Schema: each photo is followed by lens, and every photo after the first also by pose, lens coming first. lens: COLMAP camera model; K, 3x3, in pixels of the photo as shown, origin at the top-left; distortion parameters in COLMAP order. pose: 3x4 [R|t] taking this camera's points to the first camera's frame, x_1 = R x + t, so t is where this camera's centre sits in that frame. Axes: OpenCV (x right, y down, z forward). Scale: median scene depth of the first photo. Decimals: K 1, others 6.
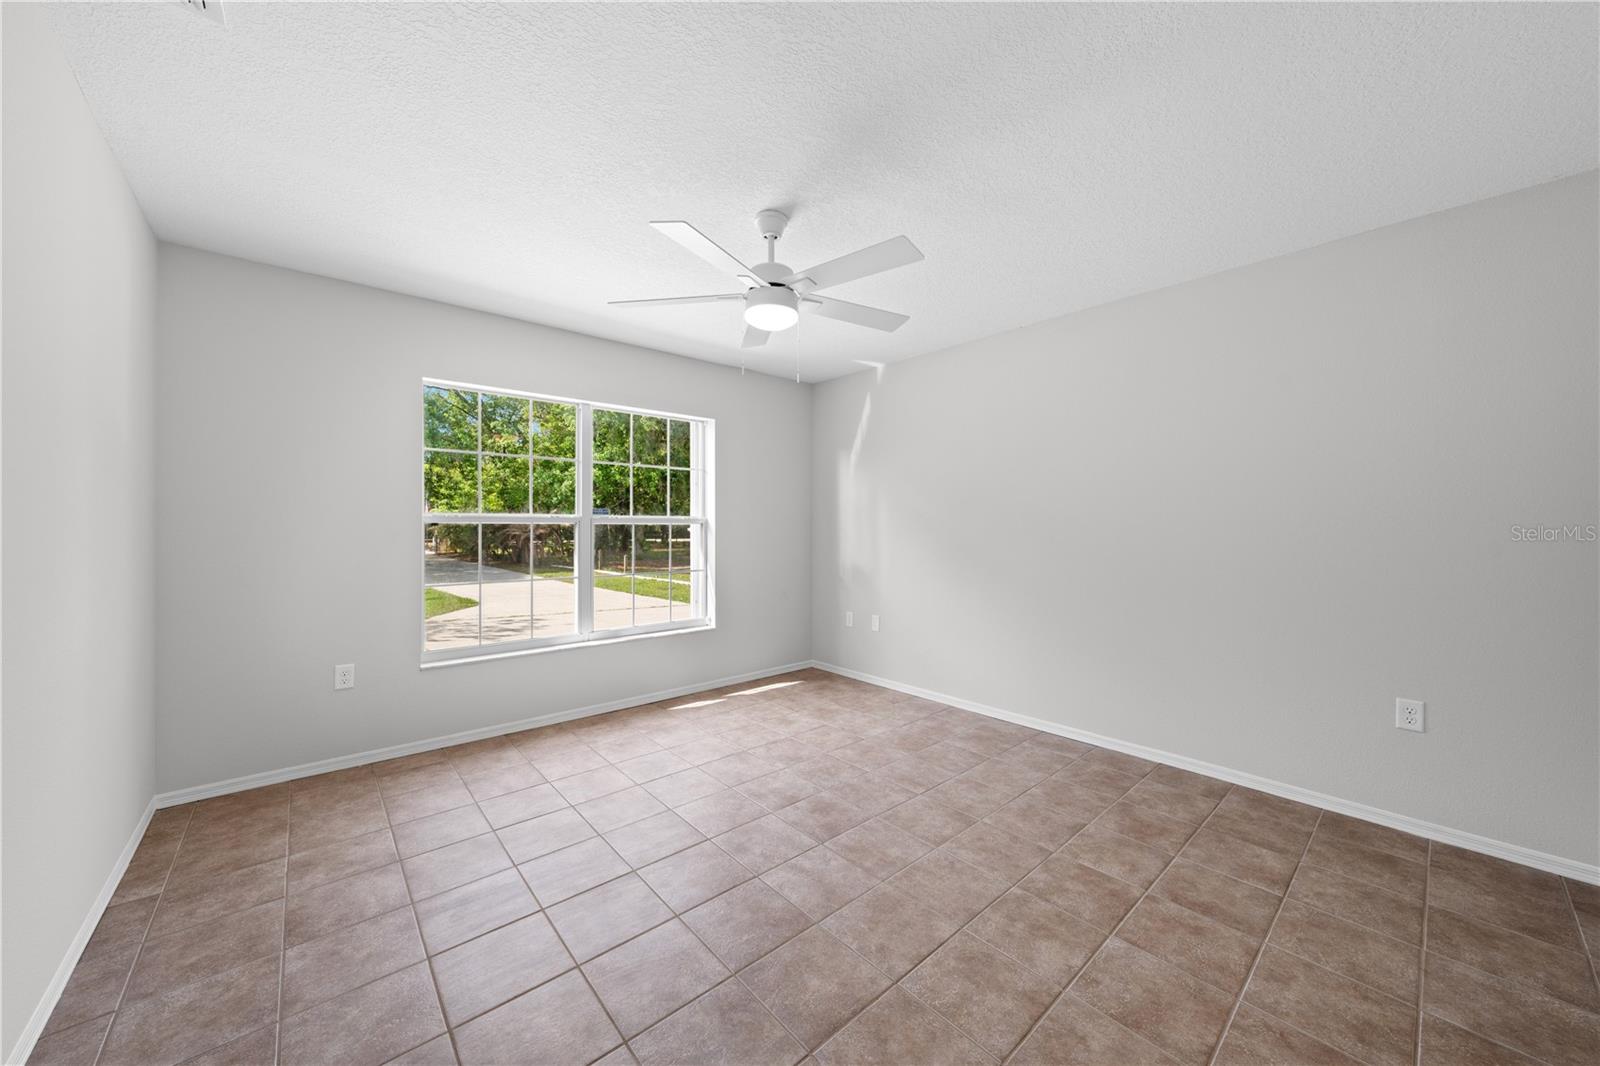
lens RADIAL K [[551.8, 0, 800.8], [0, 551.8, 530.6], [0, 0, 1]] dist [-0.003684, 0.001057]
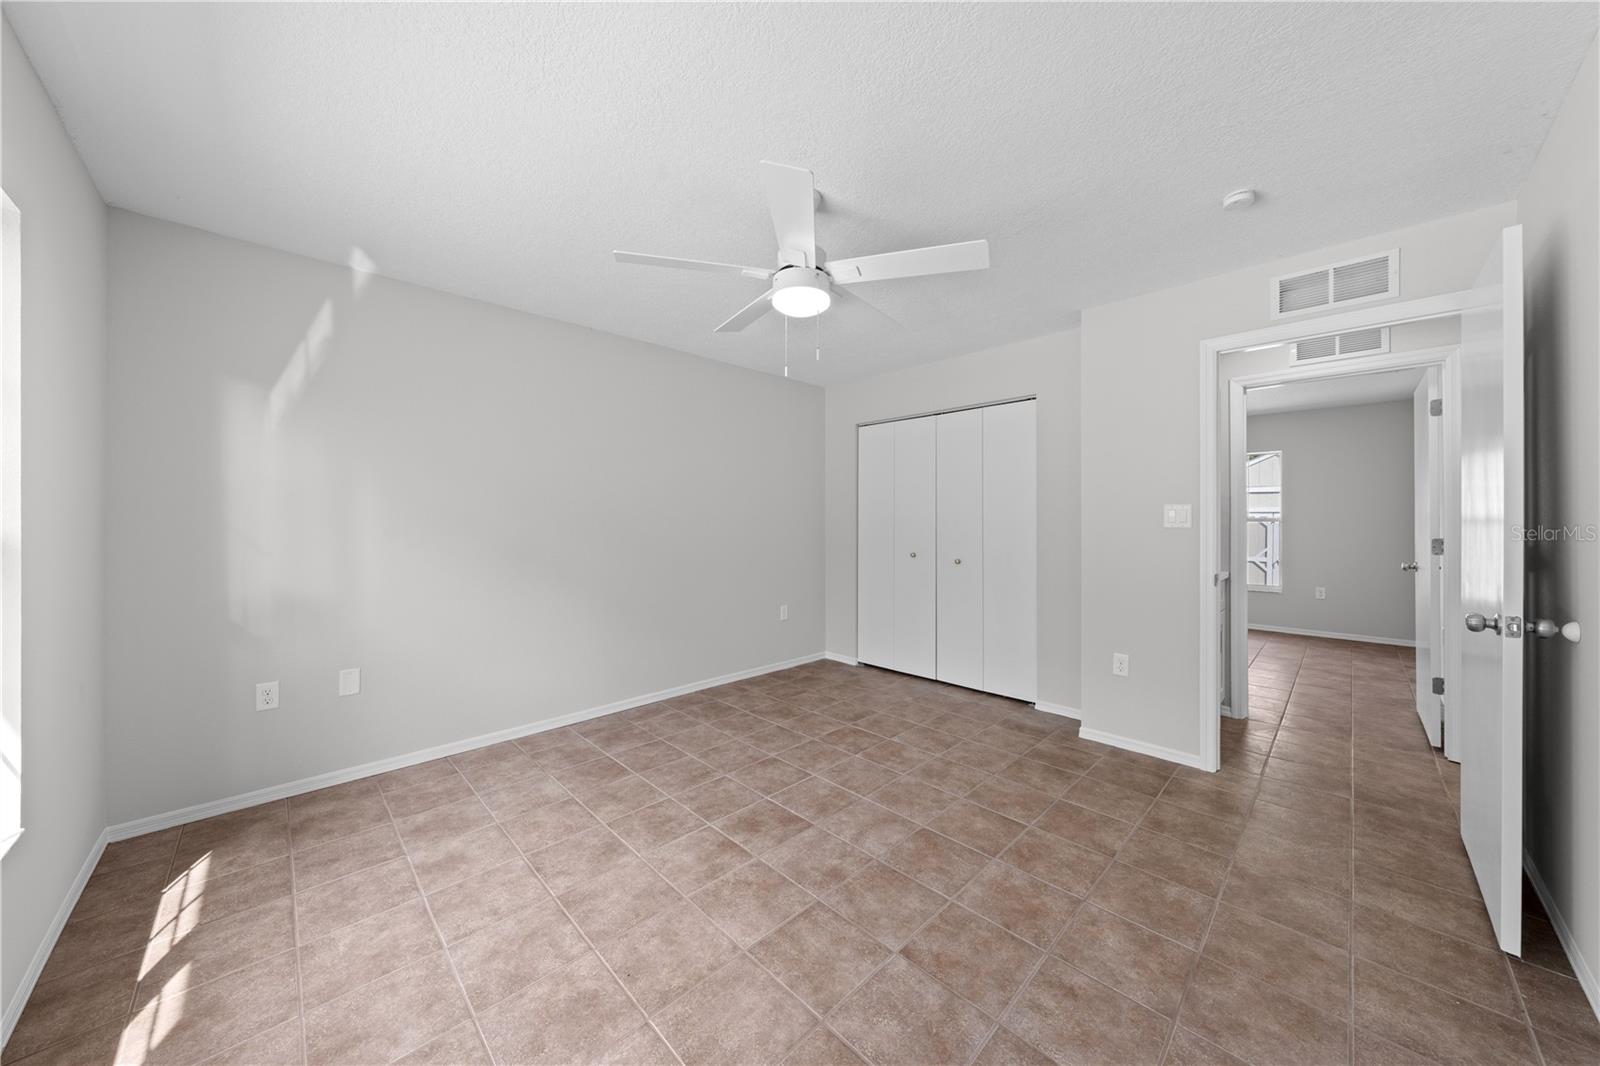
lens RADIAL K [[545.1, 0, 793.1], [0, 545.1, 522.0], [0, 0, 1]] dist [-0.003268, -0.000030]
pose [[-0.044300, 0.001785, 0.999017, -0.776815], [0.007643, 0.999970, -0.001448, -0.006042], [-0.998989, 0.007571, -0.044313, 0.845423]]
